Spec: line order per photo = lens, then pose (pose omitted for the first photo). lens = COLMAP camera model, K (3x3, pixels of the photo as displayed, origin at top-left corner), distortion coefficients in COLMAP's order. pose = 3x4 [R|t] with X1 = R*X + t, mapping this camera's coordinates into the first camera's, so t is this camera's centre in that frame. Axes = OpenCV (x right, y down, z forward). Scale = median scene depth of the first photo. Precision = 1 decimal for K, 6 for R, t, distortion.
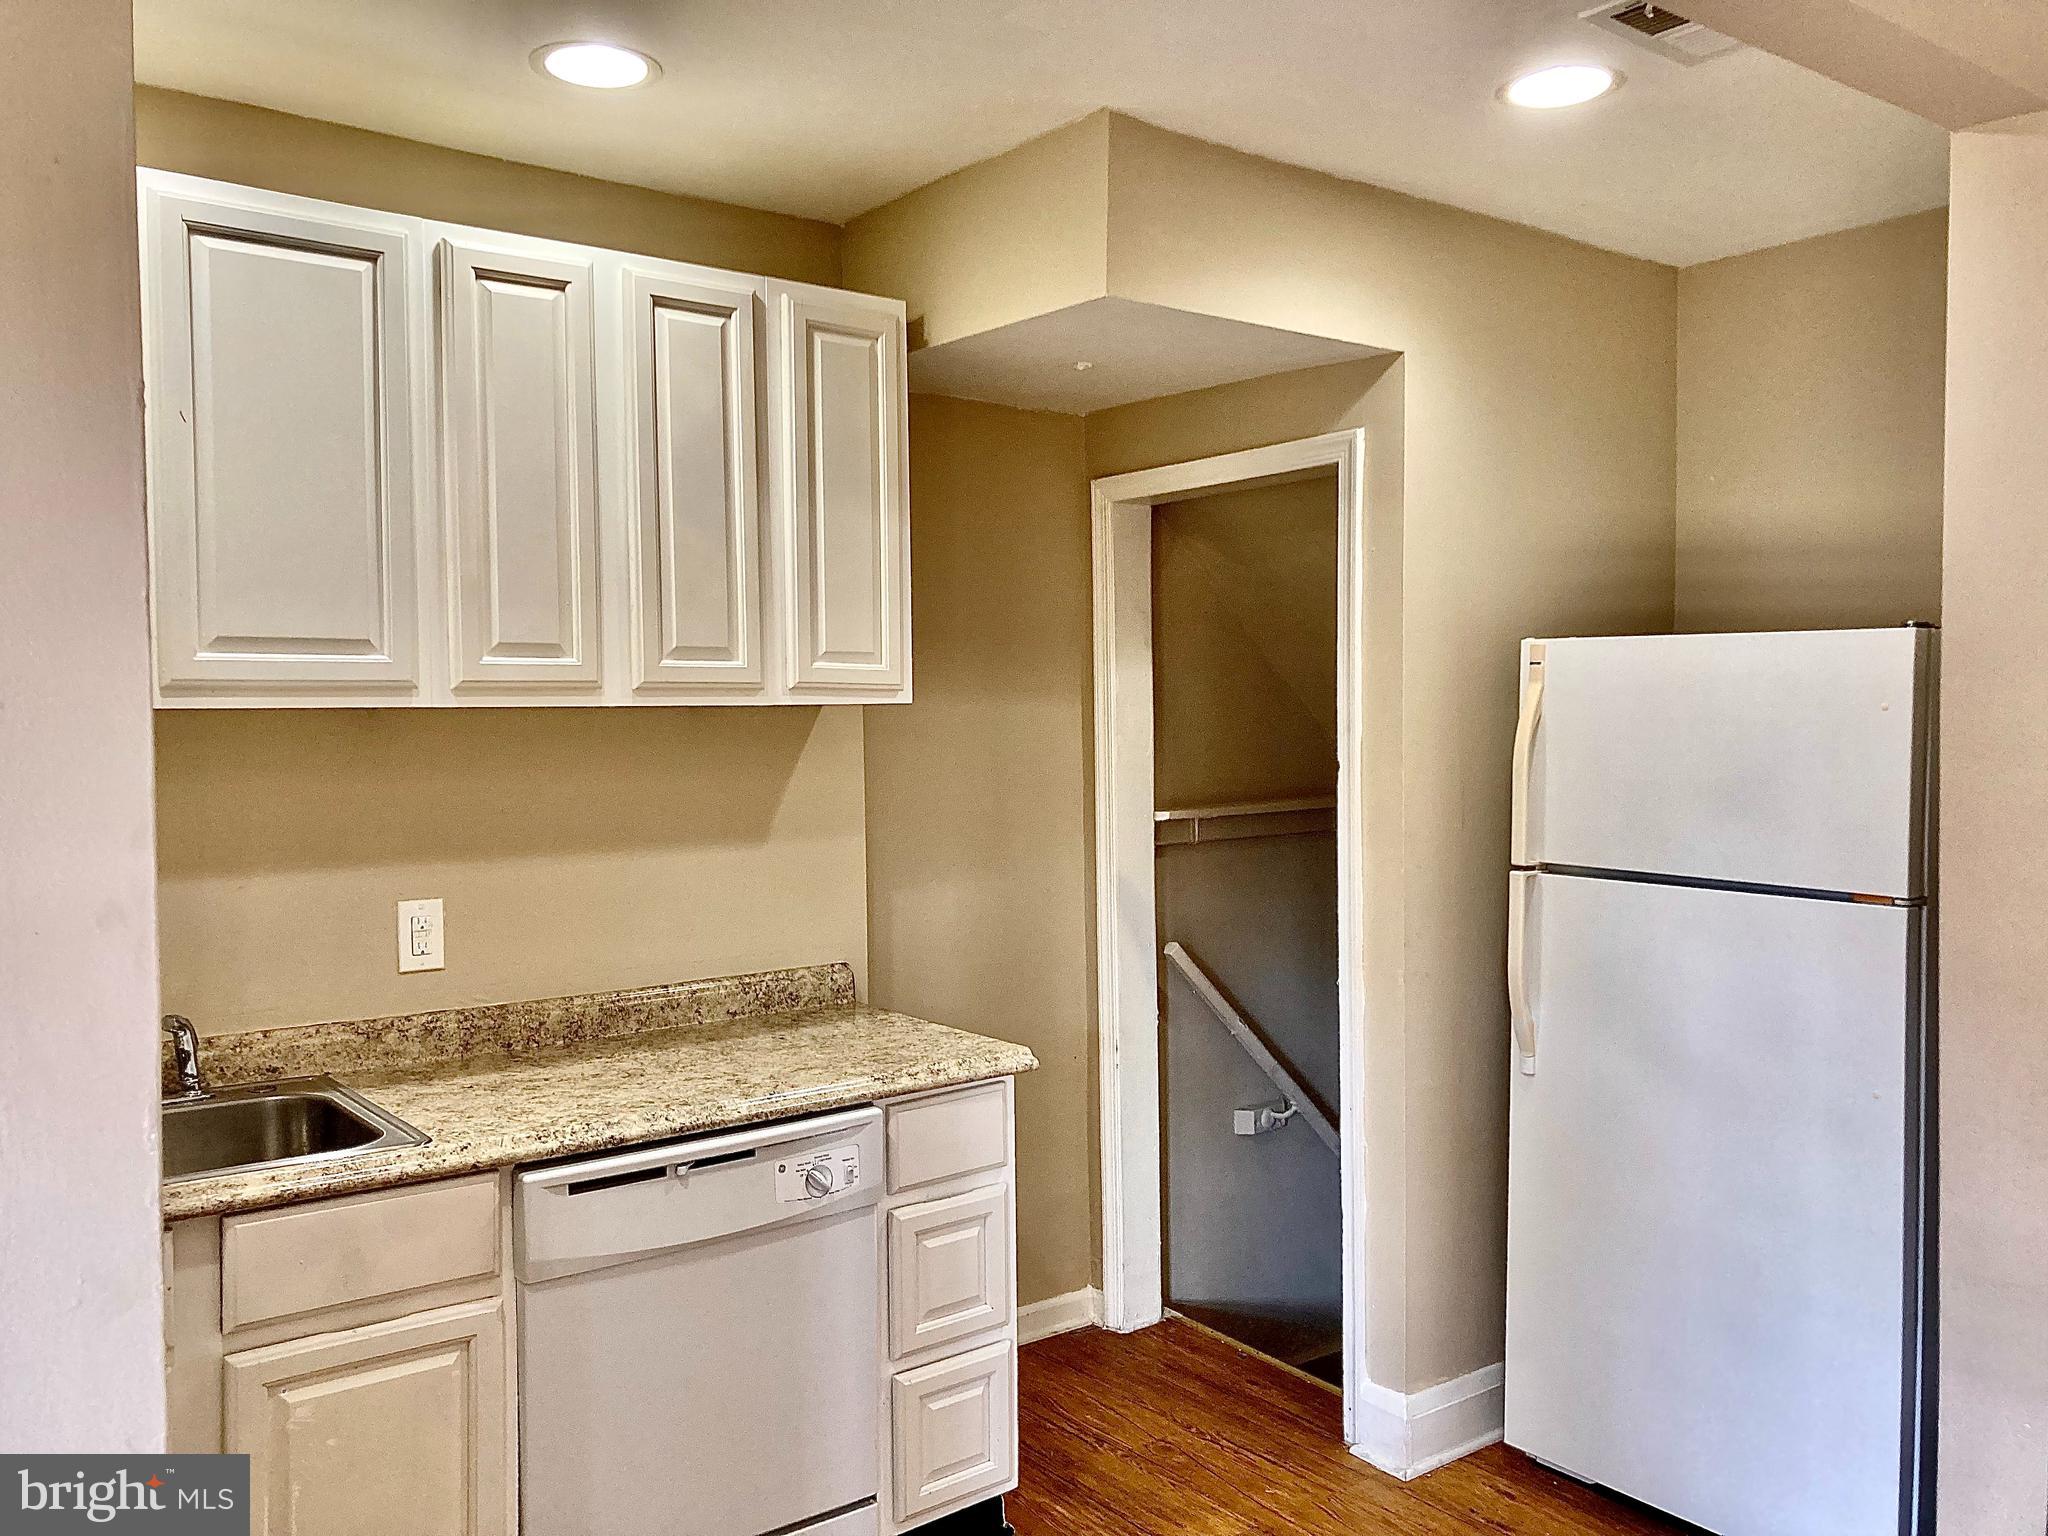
lens RADIAL K [[1689.1, 0, 980.2], [0, 1689.1, 742.6], [0, 0, 1]] dist [0.050278, -0.035510]
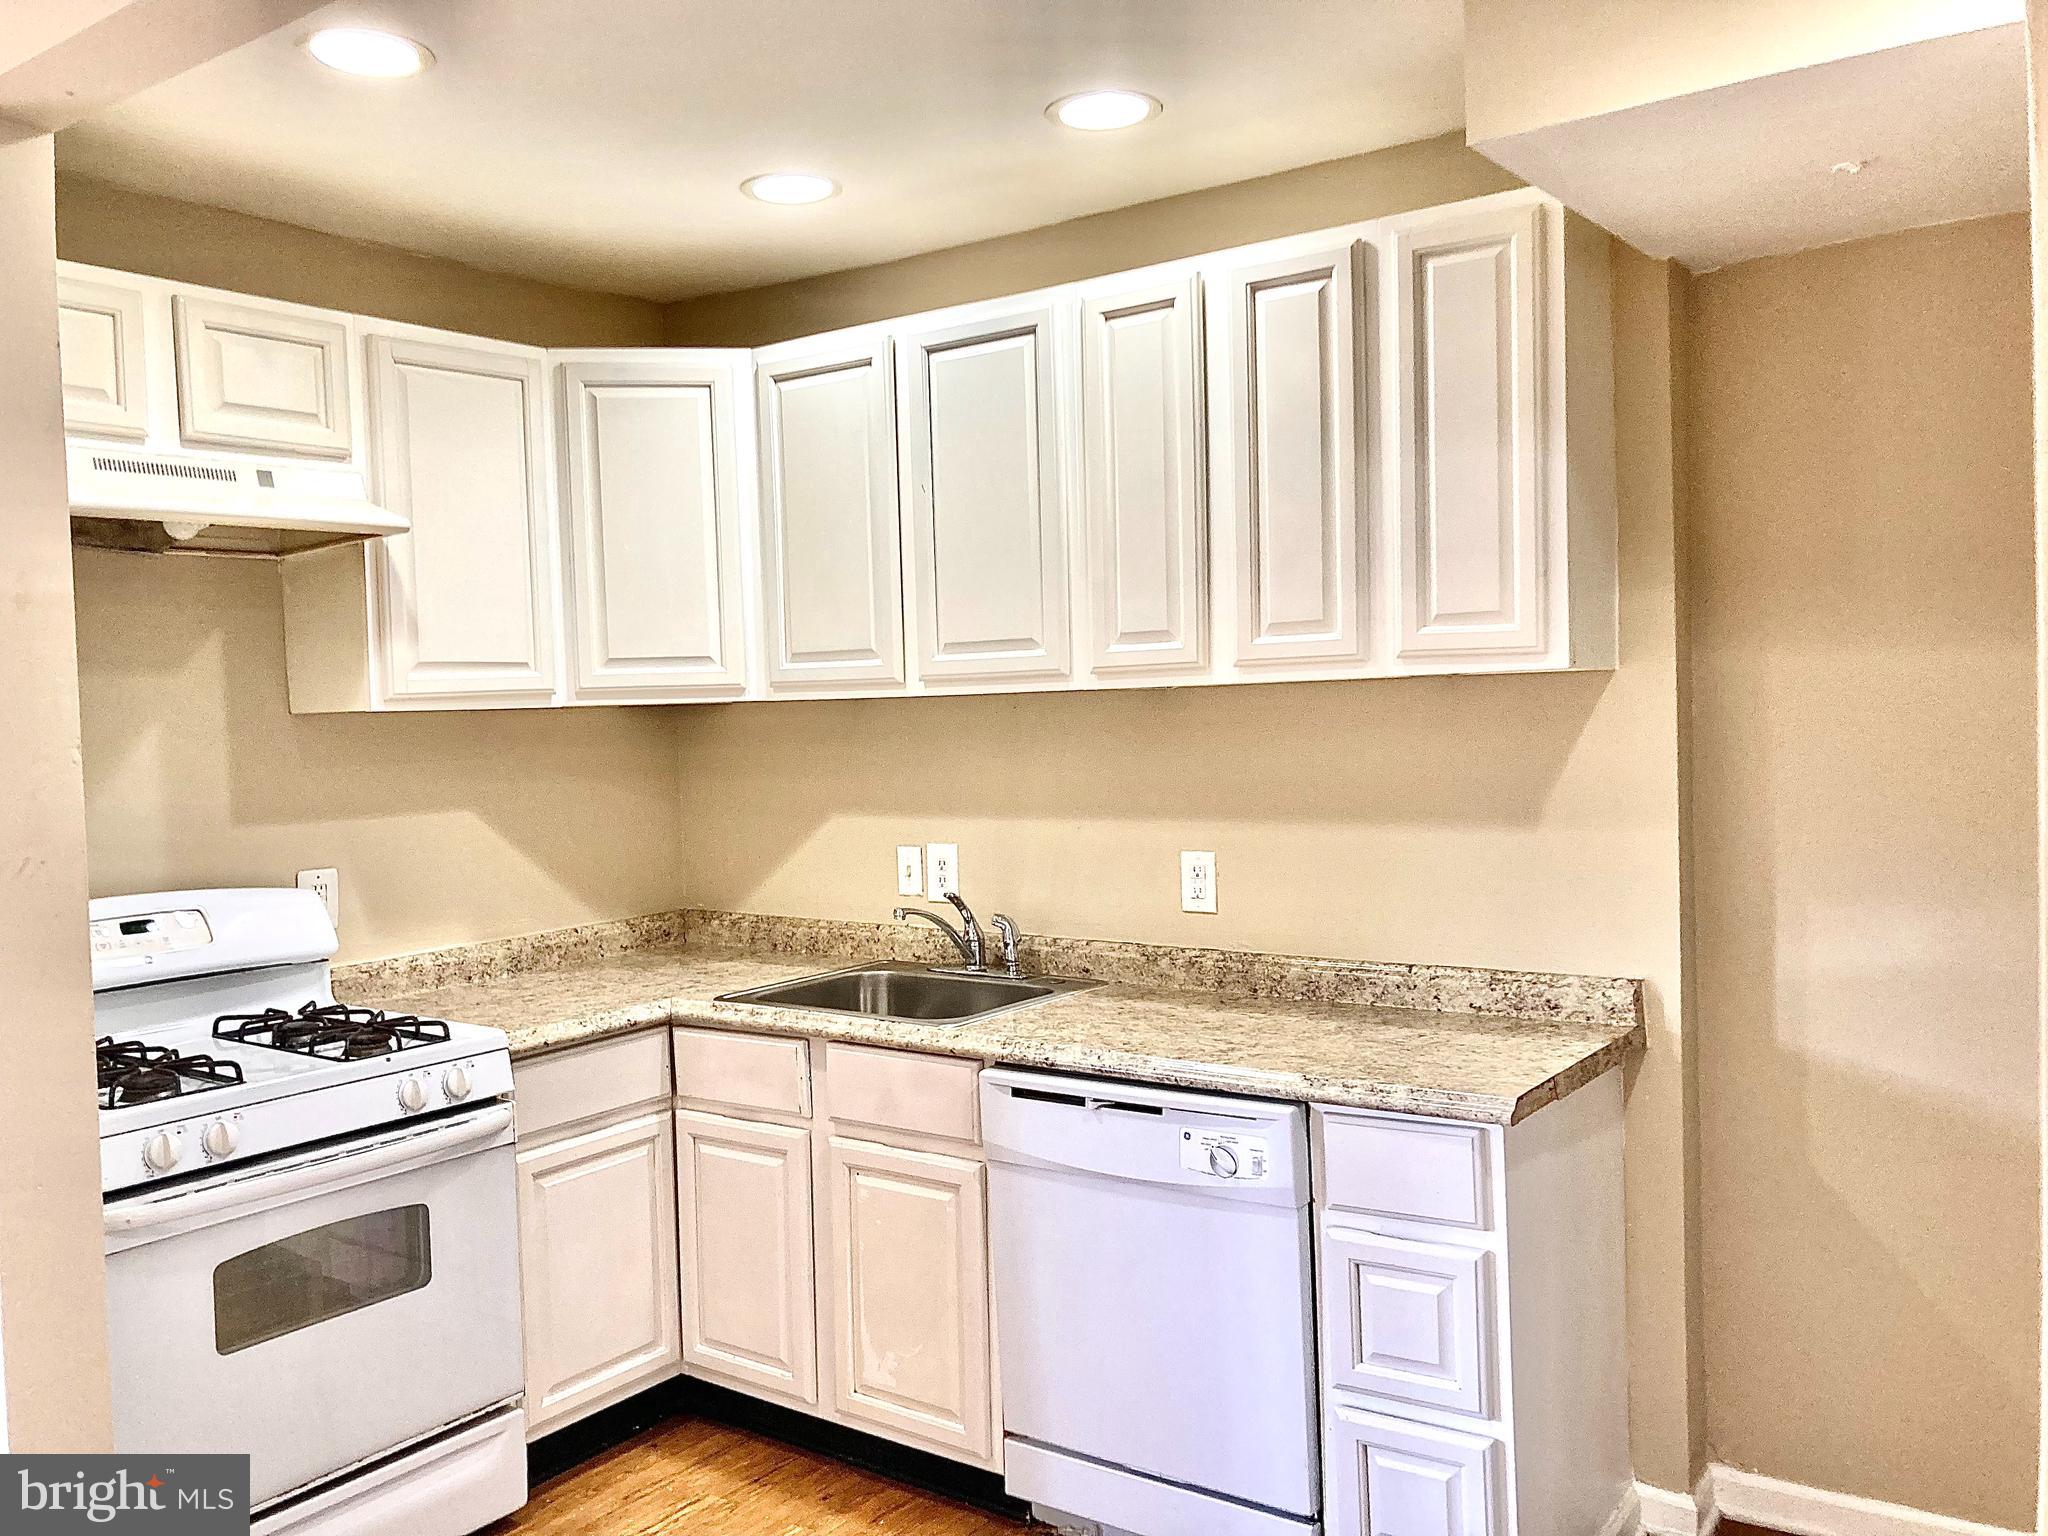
lens RADIAL K [[1689.1, 0, 1019.0], [0, 1689.1, 776.6], [0, 0, 1]] dist [0.050278, -0.035510]
pose [[0.284954, 0.039250, -0.957737, 0.765066], [0.008534, 0.999018, 0.043481, -0.010695], [0.958503, -0.020563, 0.284339, 0.568912]]
